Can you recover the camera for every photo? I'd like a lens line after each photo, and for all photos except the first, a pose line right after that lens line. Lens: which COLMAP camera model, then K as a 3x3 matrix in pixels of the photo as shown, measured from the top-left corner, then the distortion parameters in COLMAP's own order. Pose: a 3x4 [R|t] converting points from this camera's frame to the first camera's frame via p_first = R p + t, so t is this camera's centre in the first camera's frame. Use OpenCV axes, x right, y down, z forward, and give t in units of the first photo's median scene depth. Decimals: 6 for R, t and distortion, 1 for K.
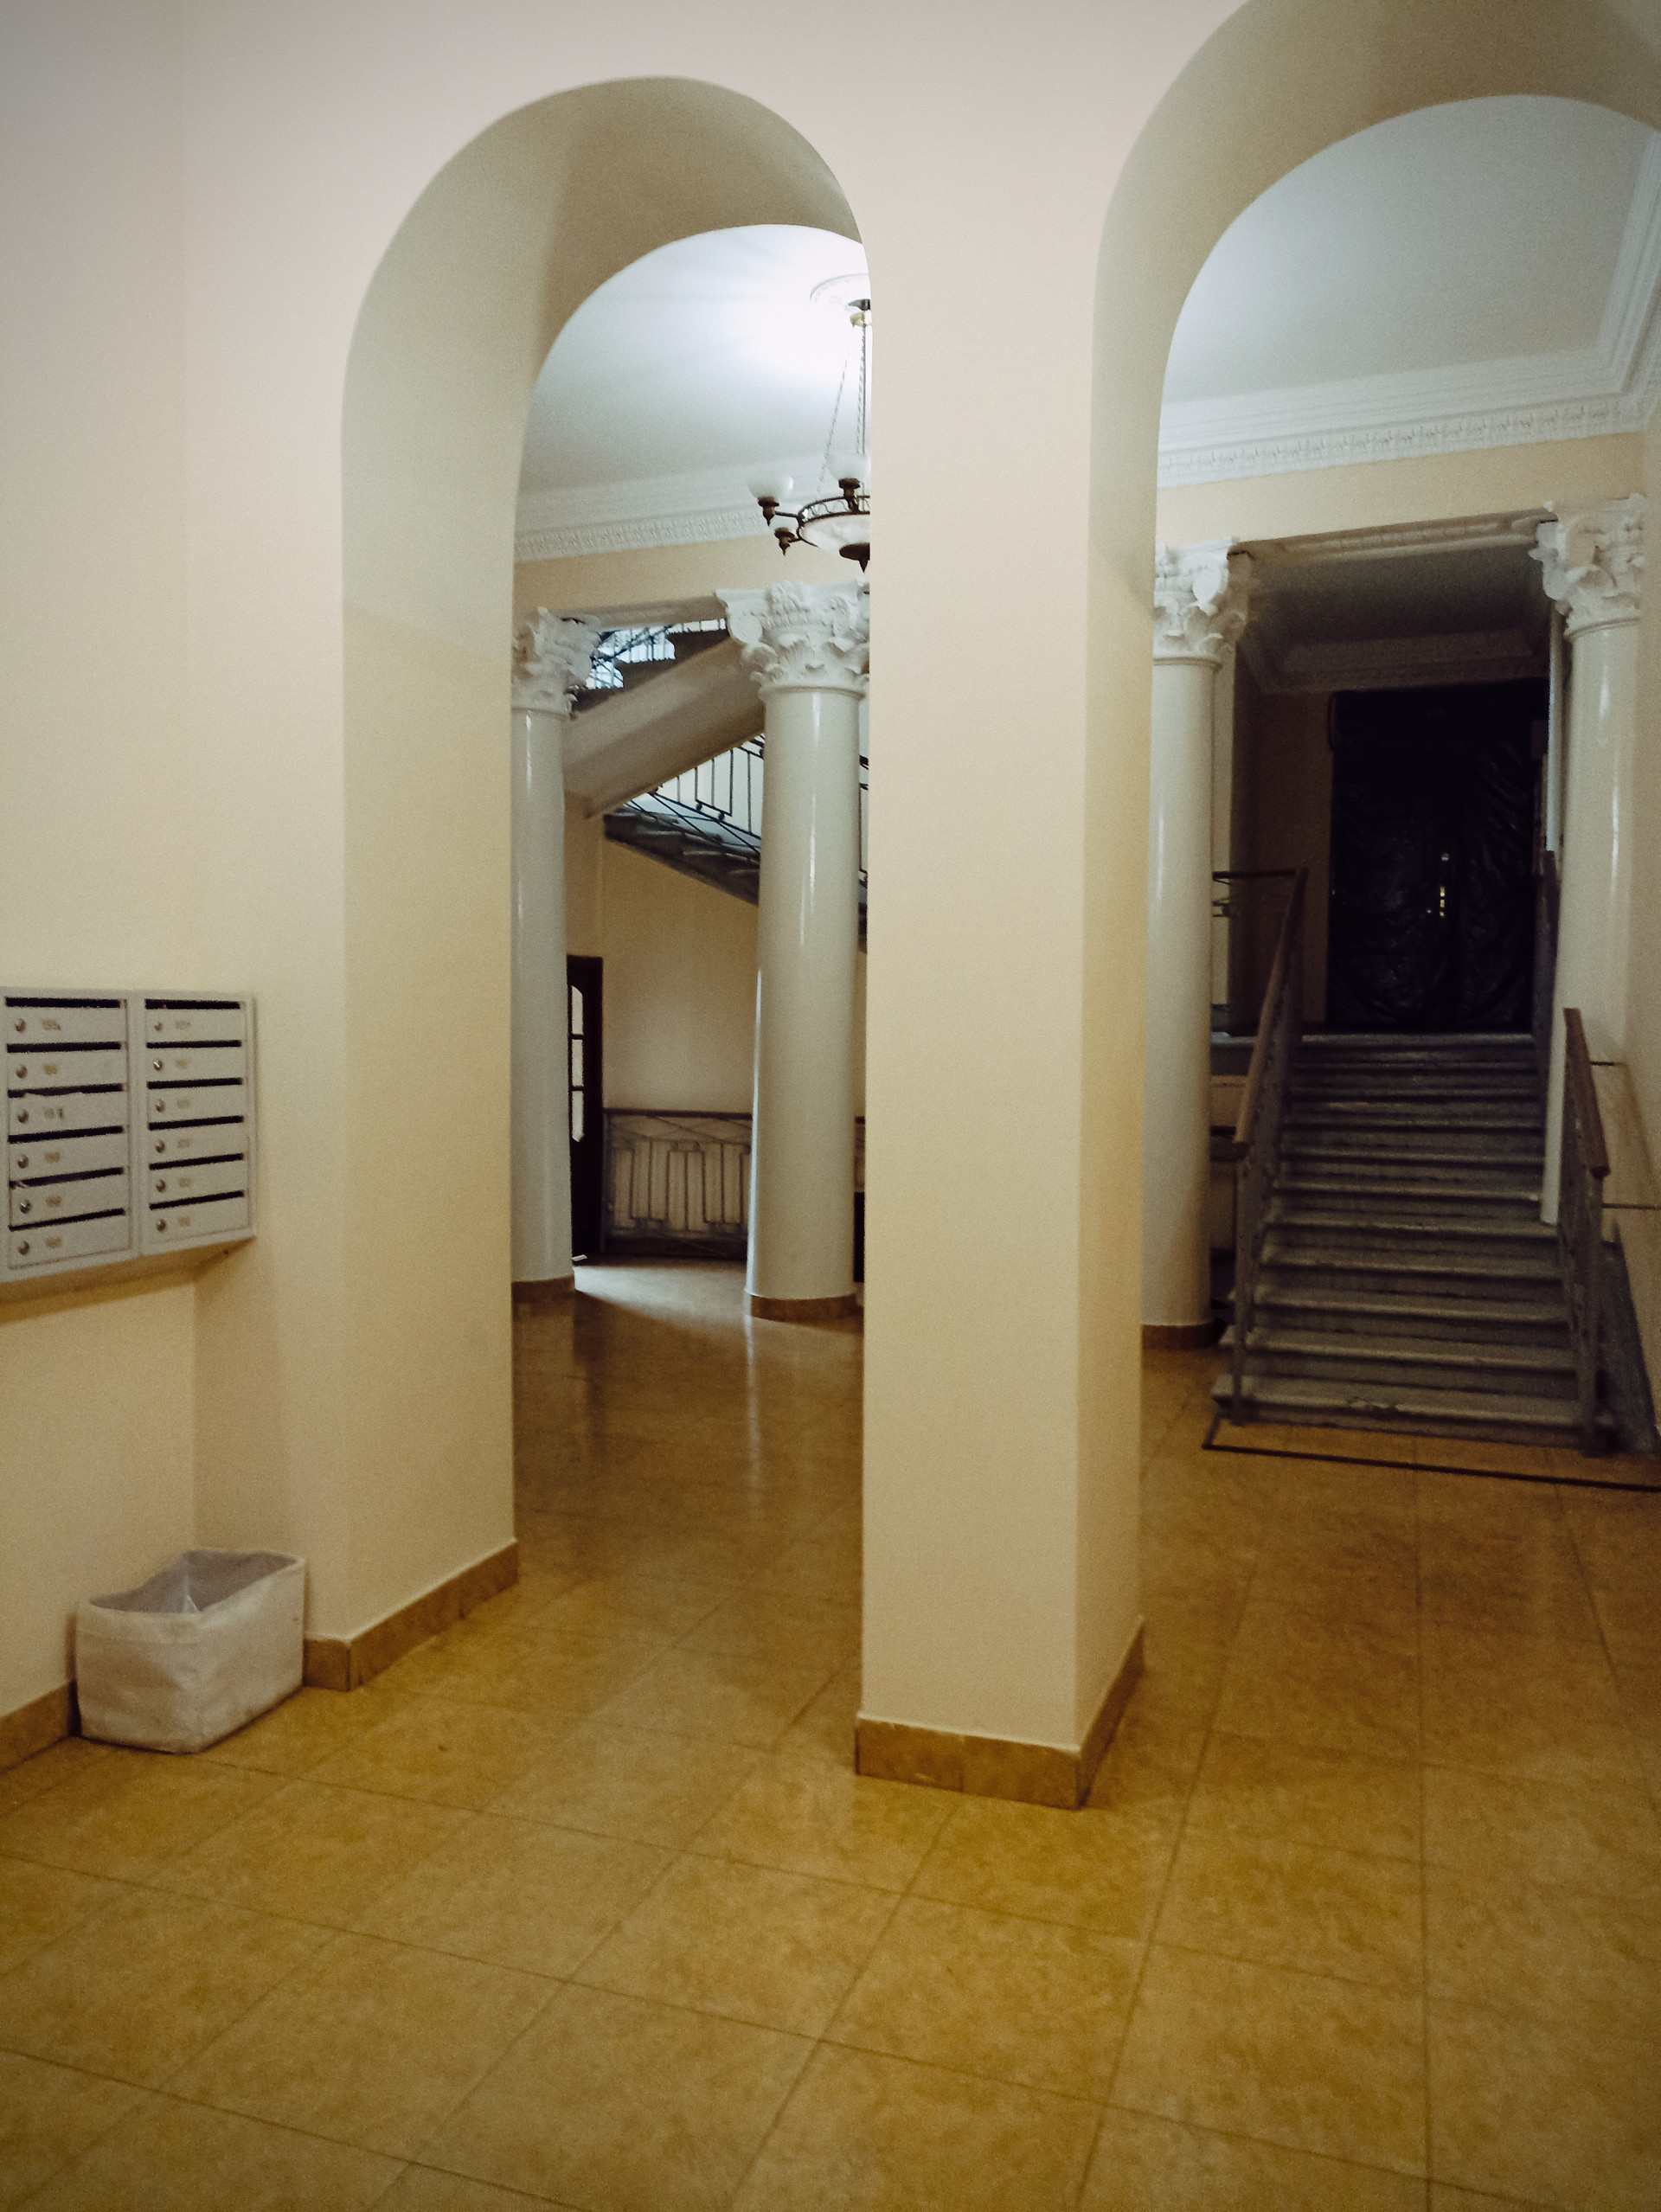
lens RADIAL K [[1633.4, 0, 821.6], [0, 1633.4, 1095.2], [0, 0, 1]] dist [0.024755, -0.005948]
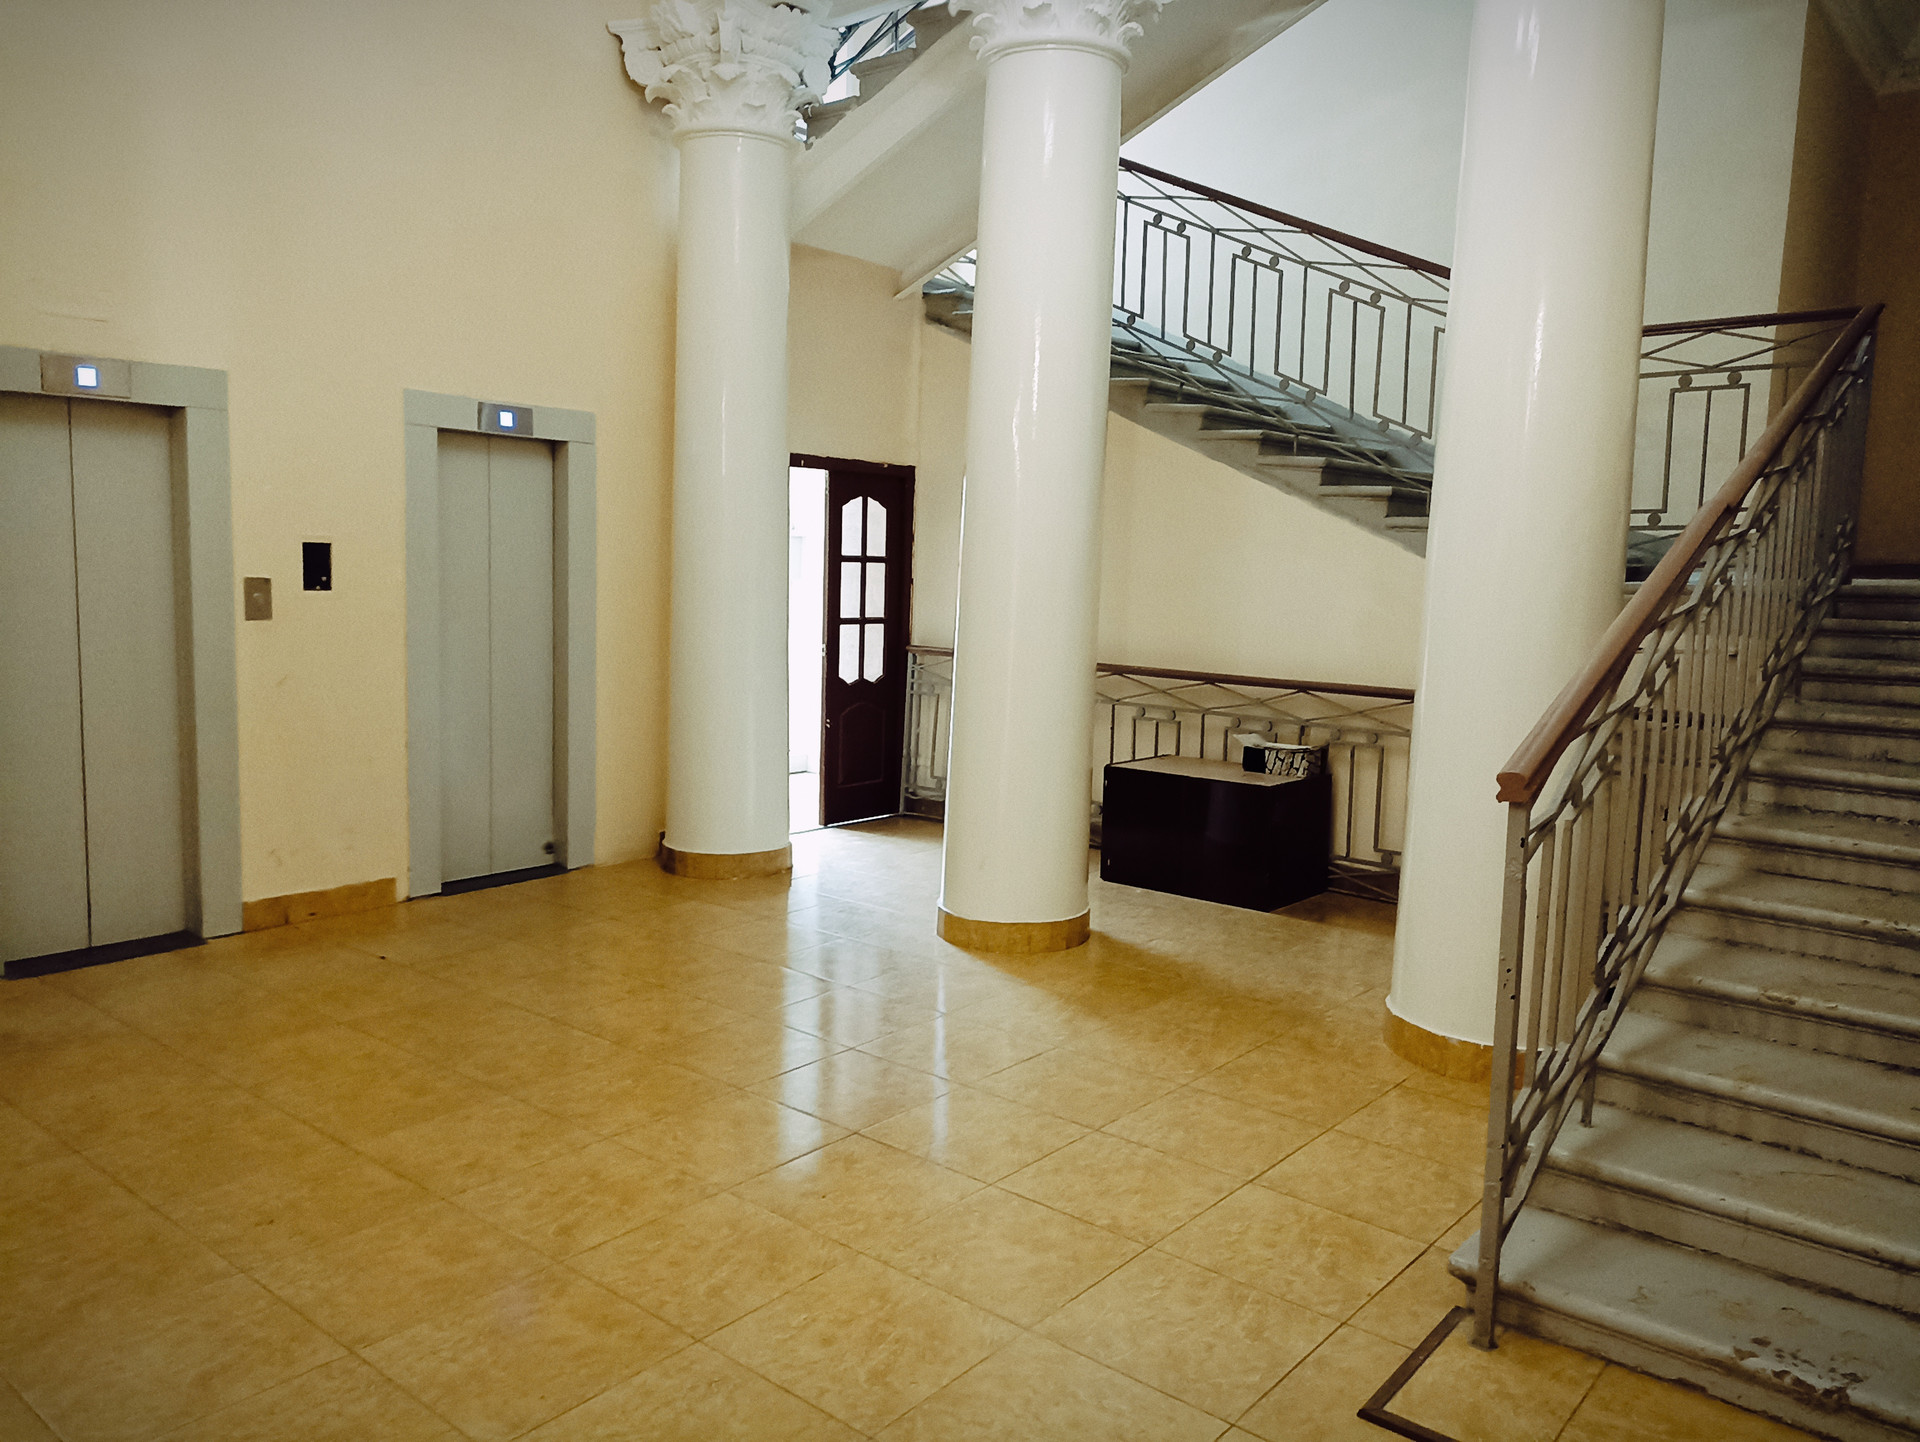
lens RADIAL K [[1417.8, 0, 960.0], [0, 1417.8, 721.0], [0, 0, 1]] dist [0.024755, -0.005948]
pose [[0.943385, 0.059193, -0.326377, 0.159661], [-0.038177, 0.996786, 0.070432, -0.006959], [0.329497, -0.053985, 0.942612, 0.379237]]
